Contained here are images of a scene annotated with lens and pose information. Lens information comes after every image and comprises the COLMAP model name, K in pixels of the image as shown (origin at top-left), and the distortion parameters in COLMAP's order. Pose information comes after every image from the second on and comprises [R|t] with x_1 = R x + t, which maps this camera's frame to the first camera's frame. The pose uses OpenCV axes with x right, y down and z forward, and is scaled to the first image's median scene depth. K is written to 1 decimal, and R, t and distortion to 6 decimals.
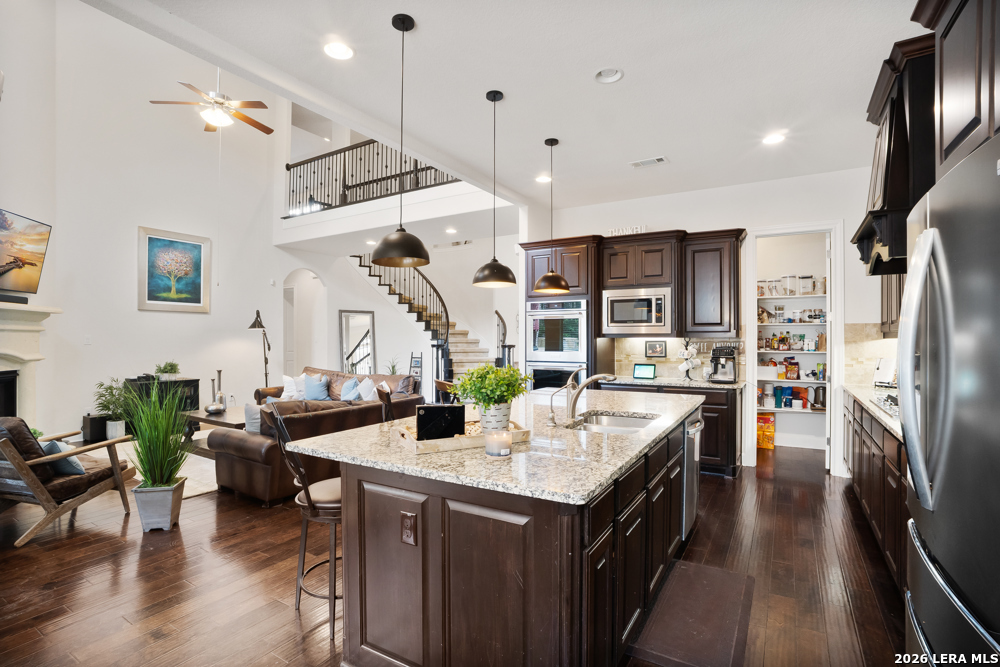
lens RADIAL K [[498.6, 0, 477.6], [0, 498.6, 338.8], [0, 0, 1]] dist [-0.007633, 0.012999]
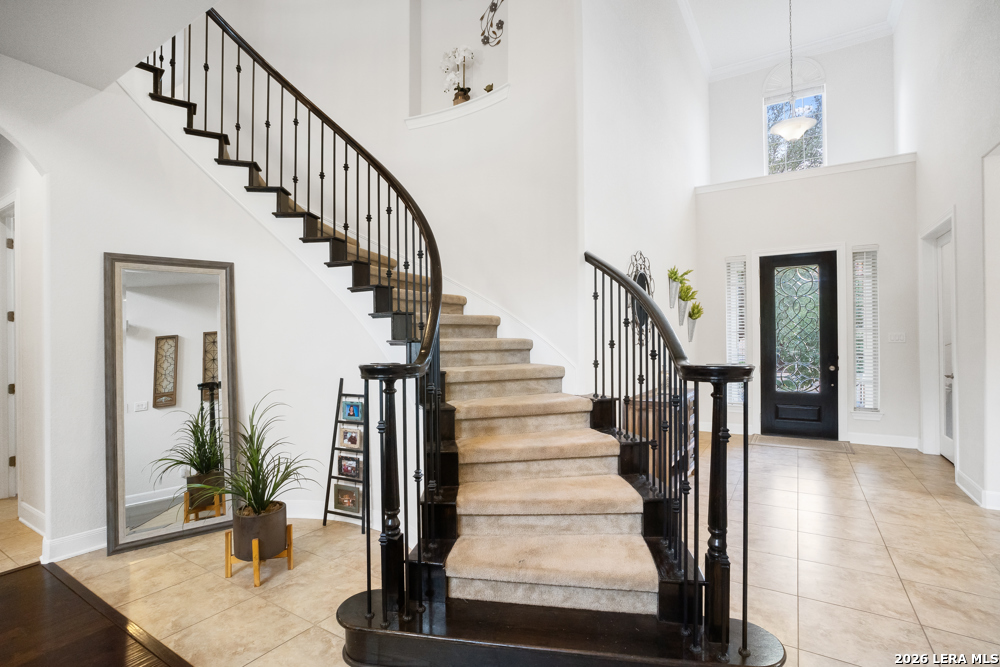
lens RADIAL K [[498.6, 0, 468.4], [0, 498.6, 336.2], [0, 0, 1]] dist [-0.007633, 0.012999]
pose [[0.999389, -0.009030, -0.033776, -0.030859], [0.008877, 0.999950, -0.004682, -0.000726], [0.033817, 0.004379, 0.999418, 0.664241]]
